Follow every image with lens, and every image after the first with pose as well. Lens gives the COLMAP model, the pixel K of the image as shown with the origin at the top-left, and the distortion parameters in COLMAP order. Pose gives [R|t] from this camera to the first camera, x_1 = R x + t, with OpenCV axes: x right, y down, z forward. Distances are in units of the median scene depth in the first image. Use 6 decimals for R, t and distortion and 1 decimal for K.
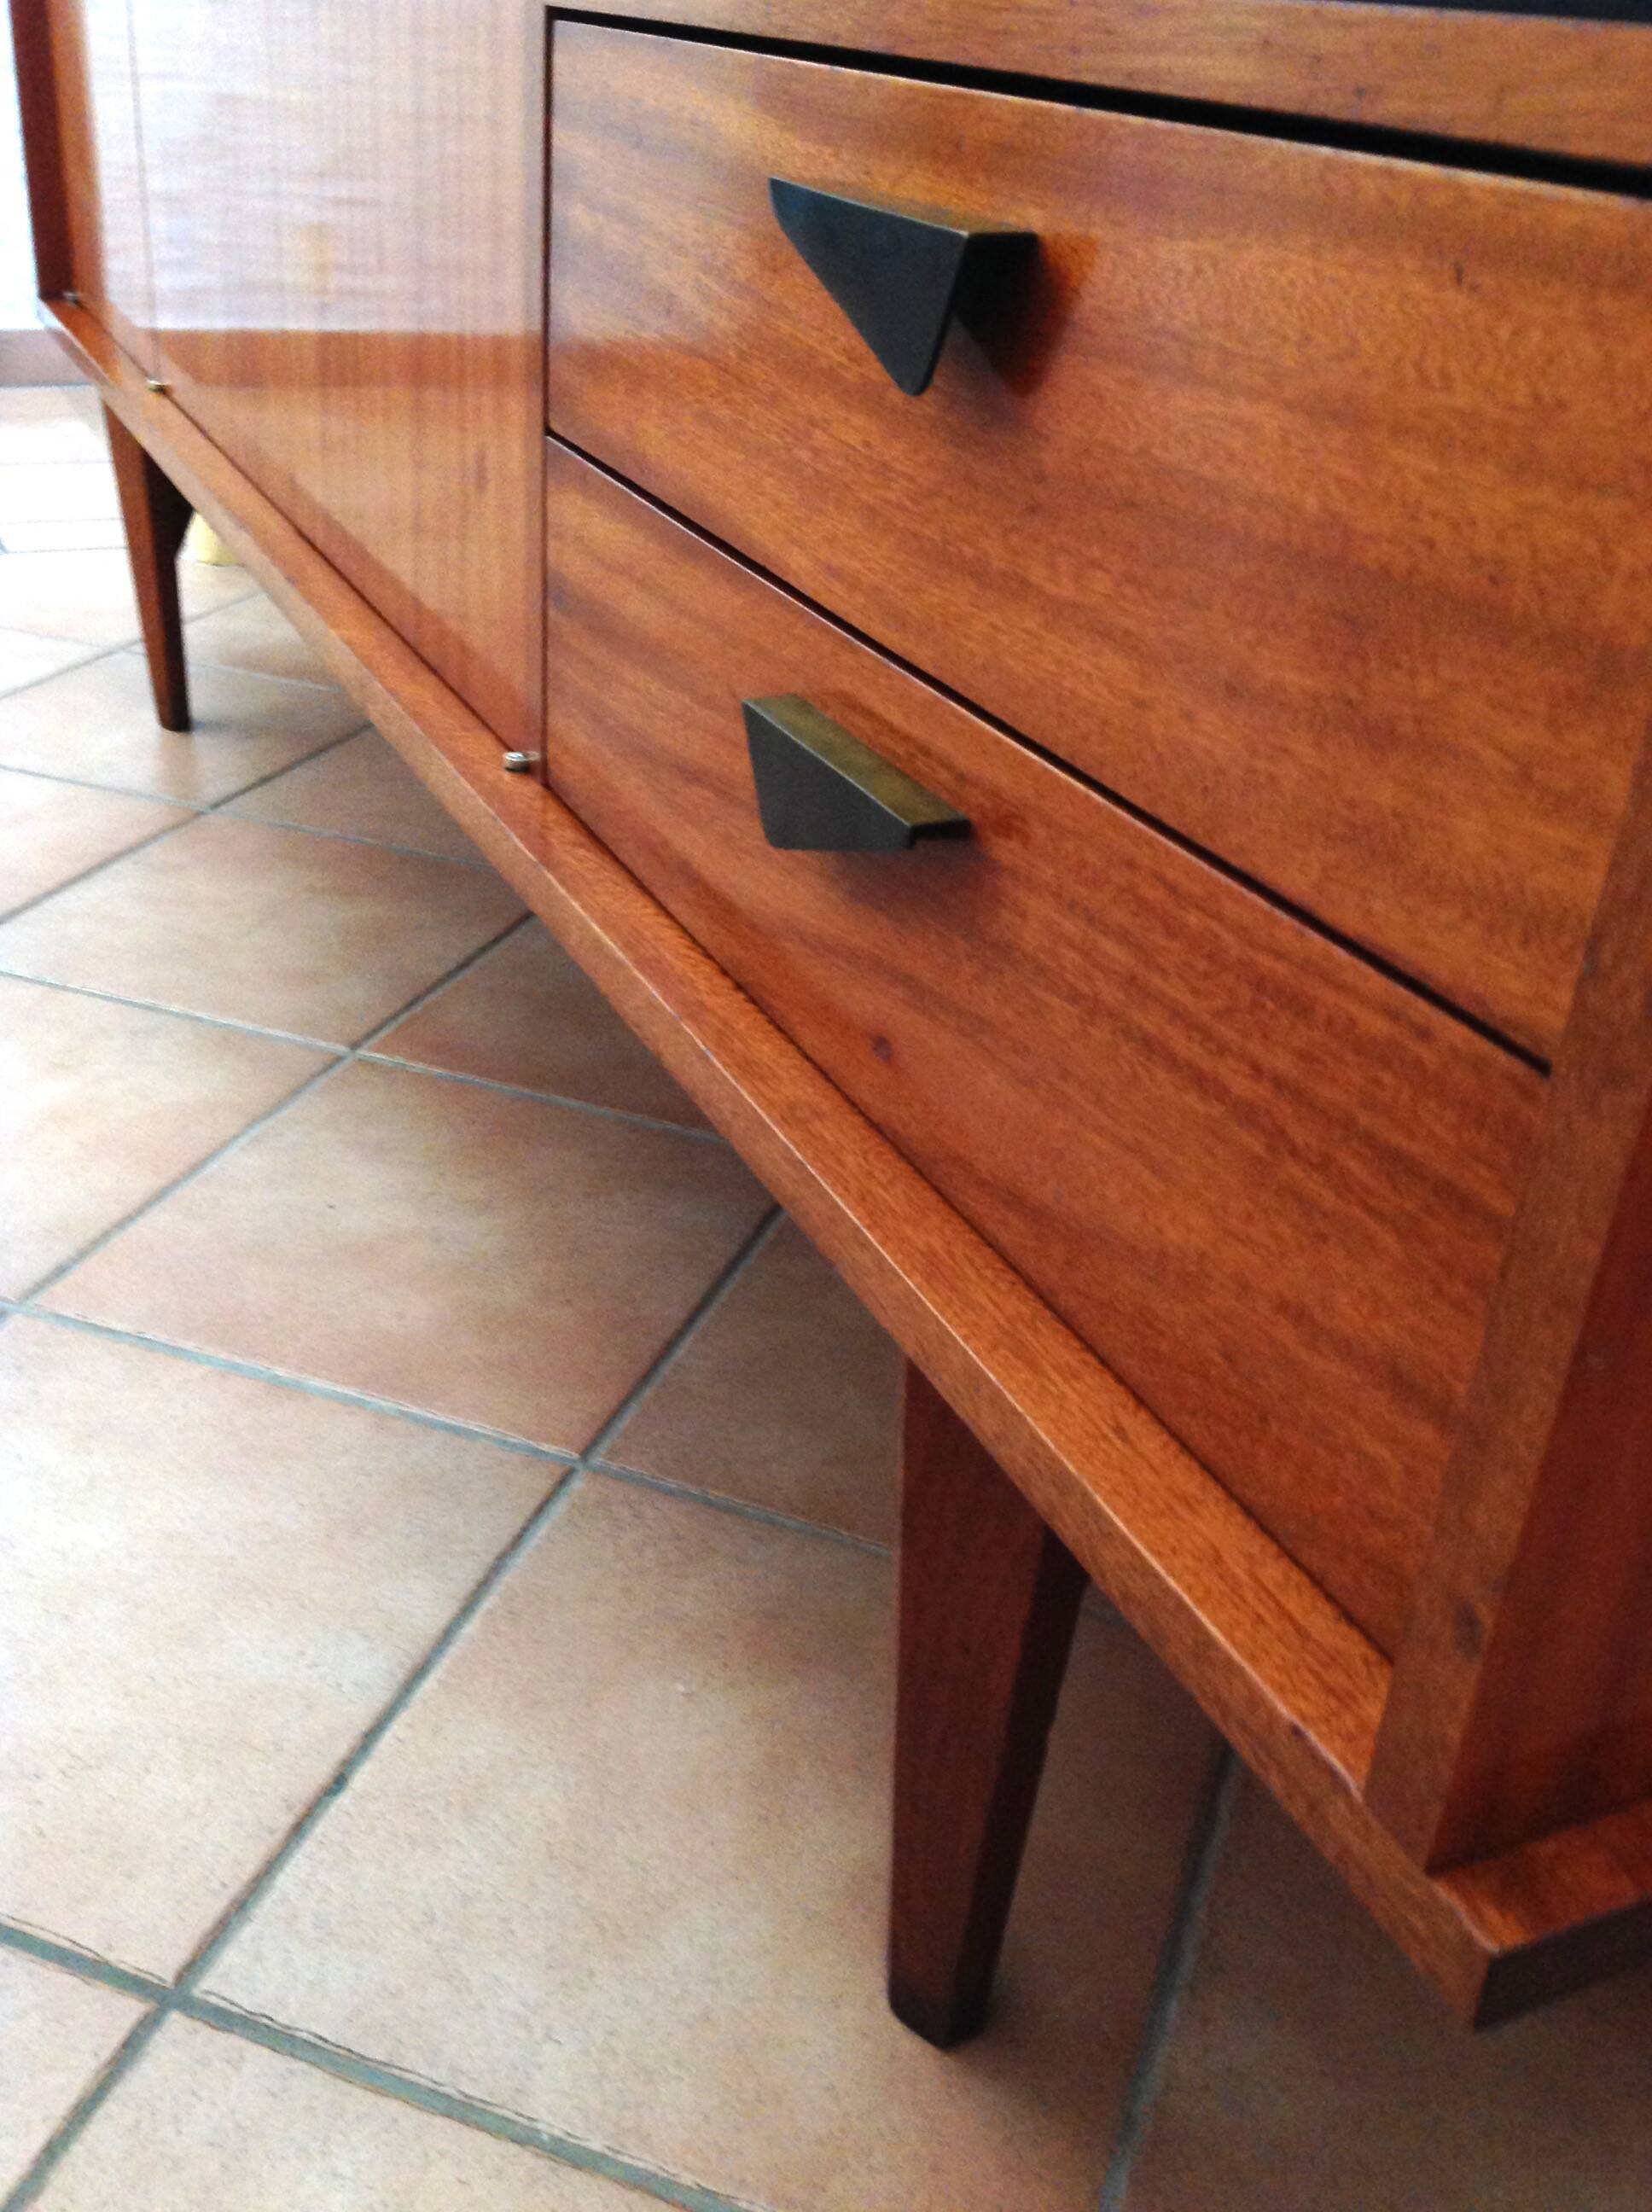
lens RADIAL K [[2053.1, 0, 826.0], [0, 2053.1, 1106.0], [0, 0, 1]] dist [0.153821, -0.280768]
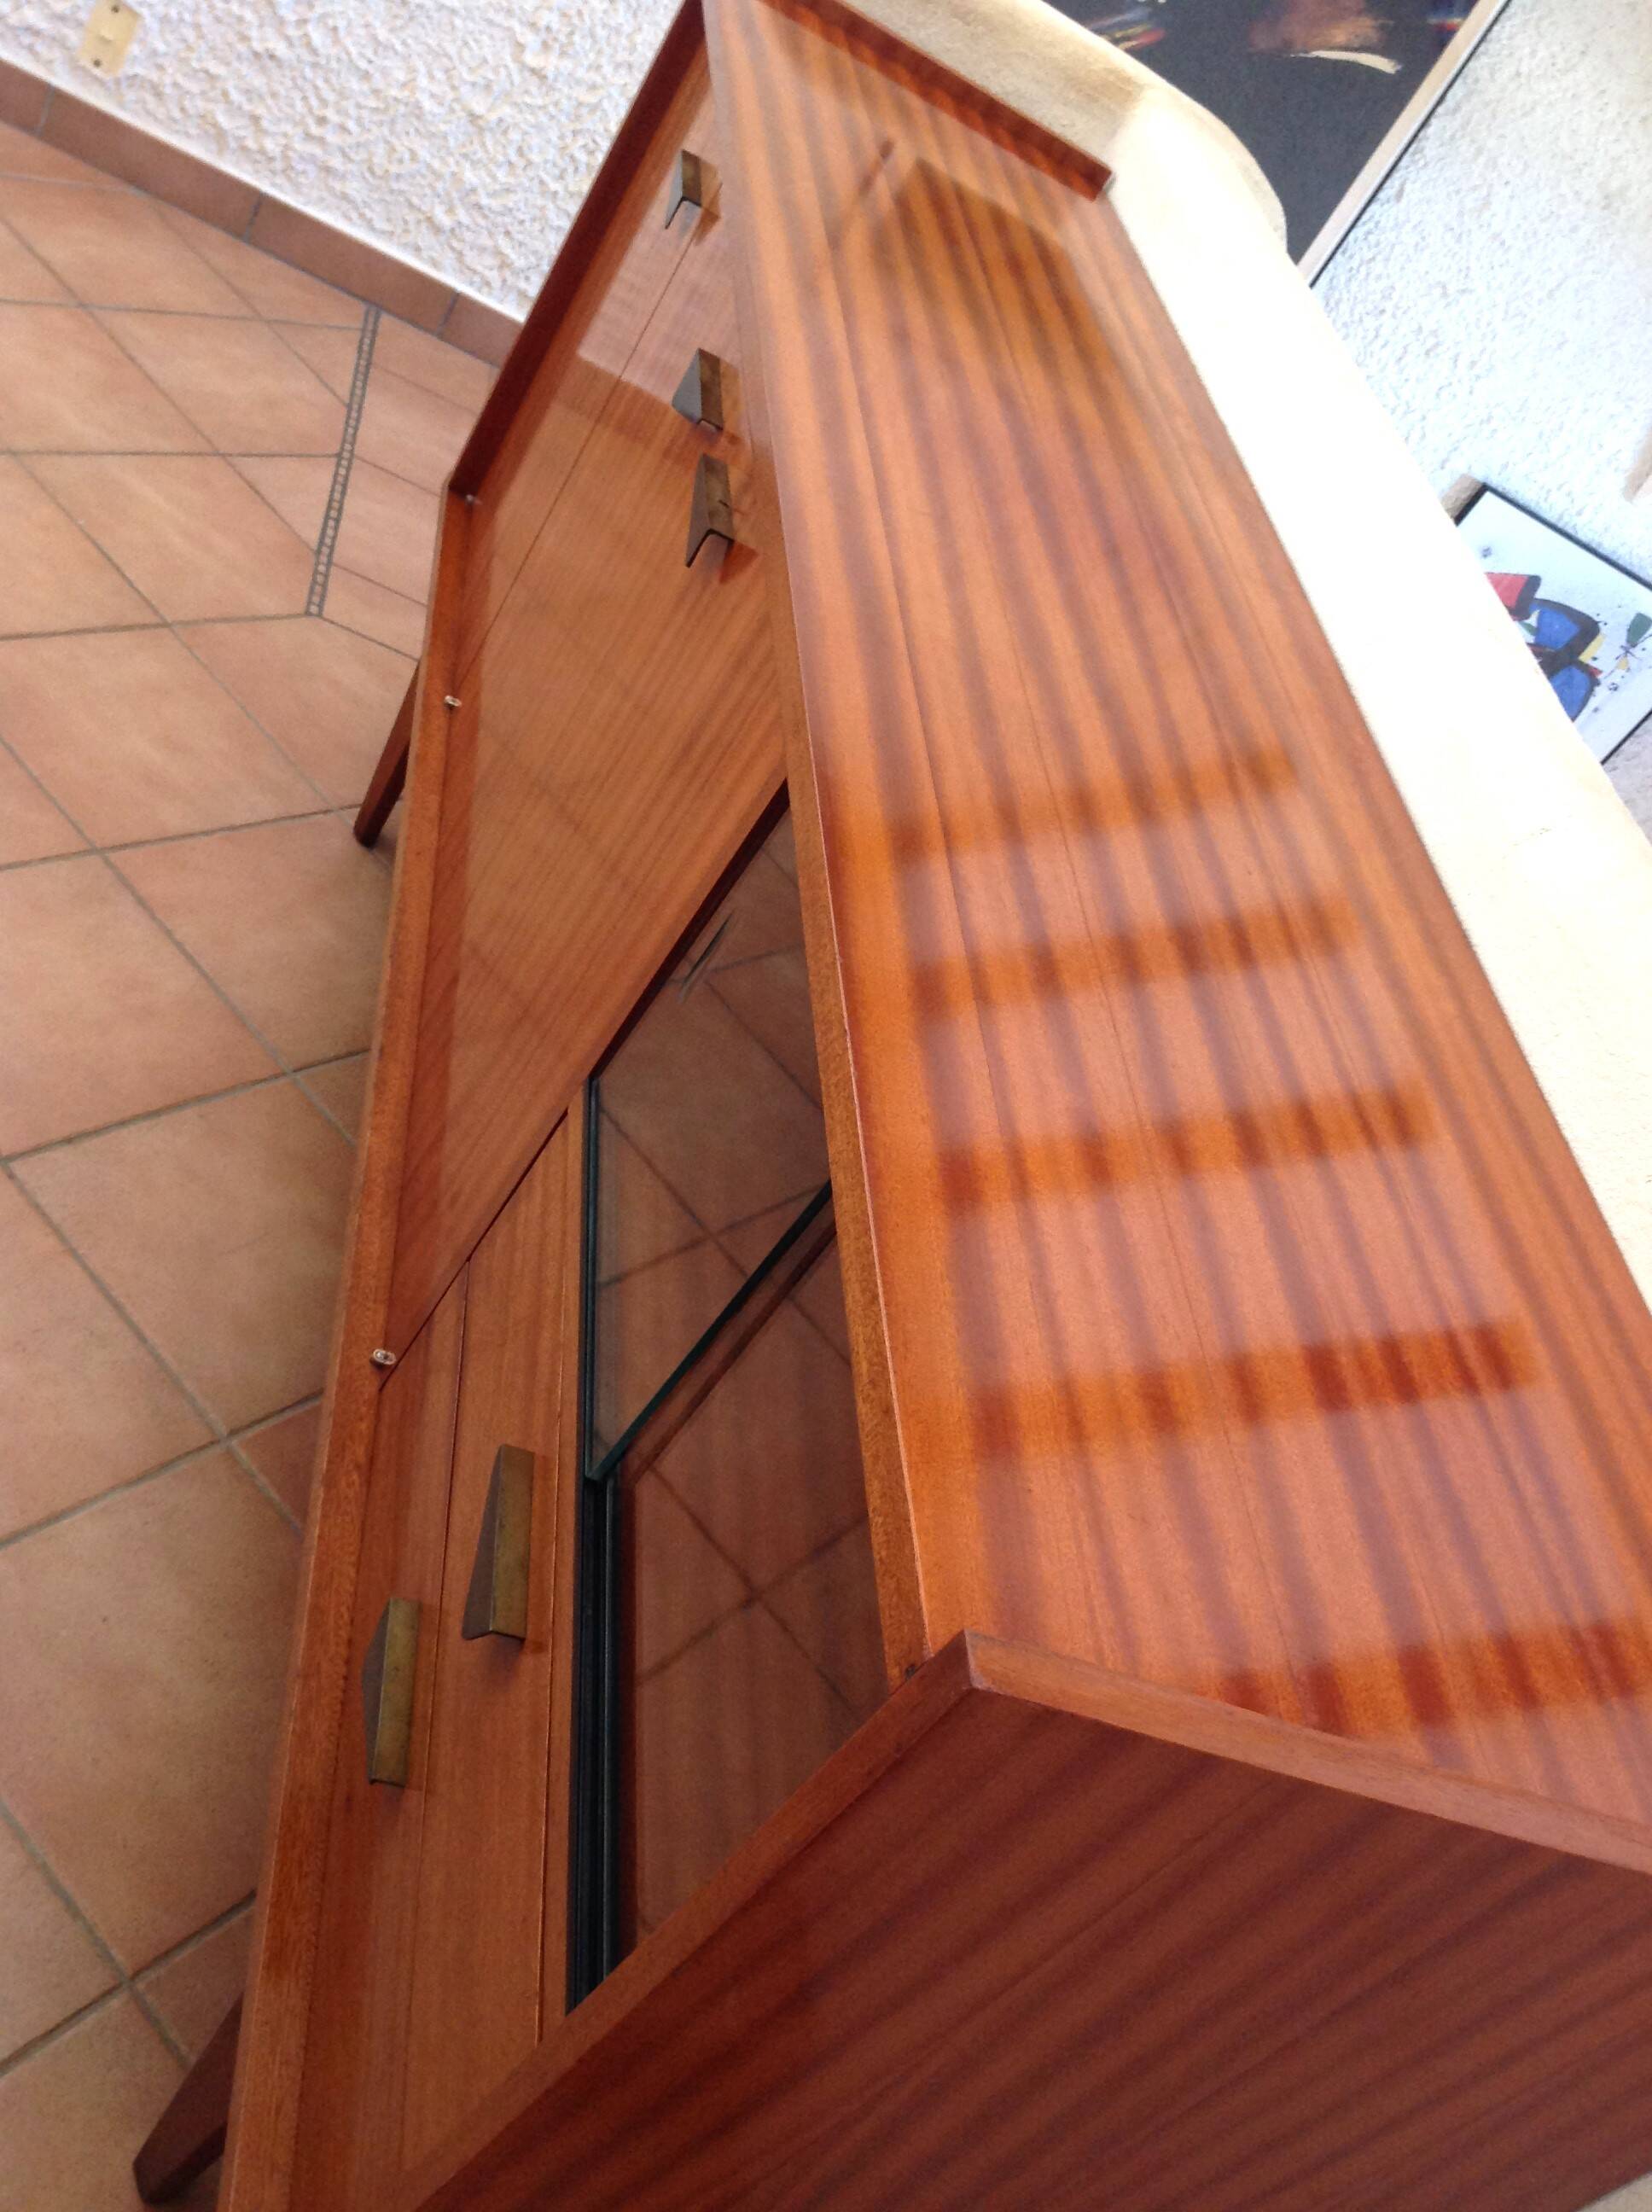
lens RADIAL K [[2078.9, 0, 826.0], [0, 2078.9, 1106.0], [0, 0, 1]] dist [0.117228, -0.237998]
pose [[0.842776, 0.538249, -0.004021, -0.033904], [-0.535647, 0.839392, 0.092219, -0.634904], [0.053012, -0.075566, 0.995731, -0.290972]]
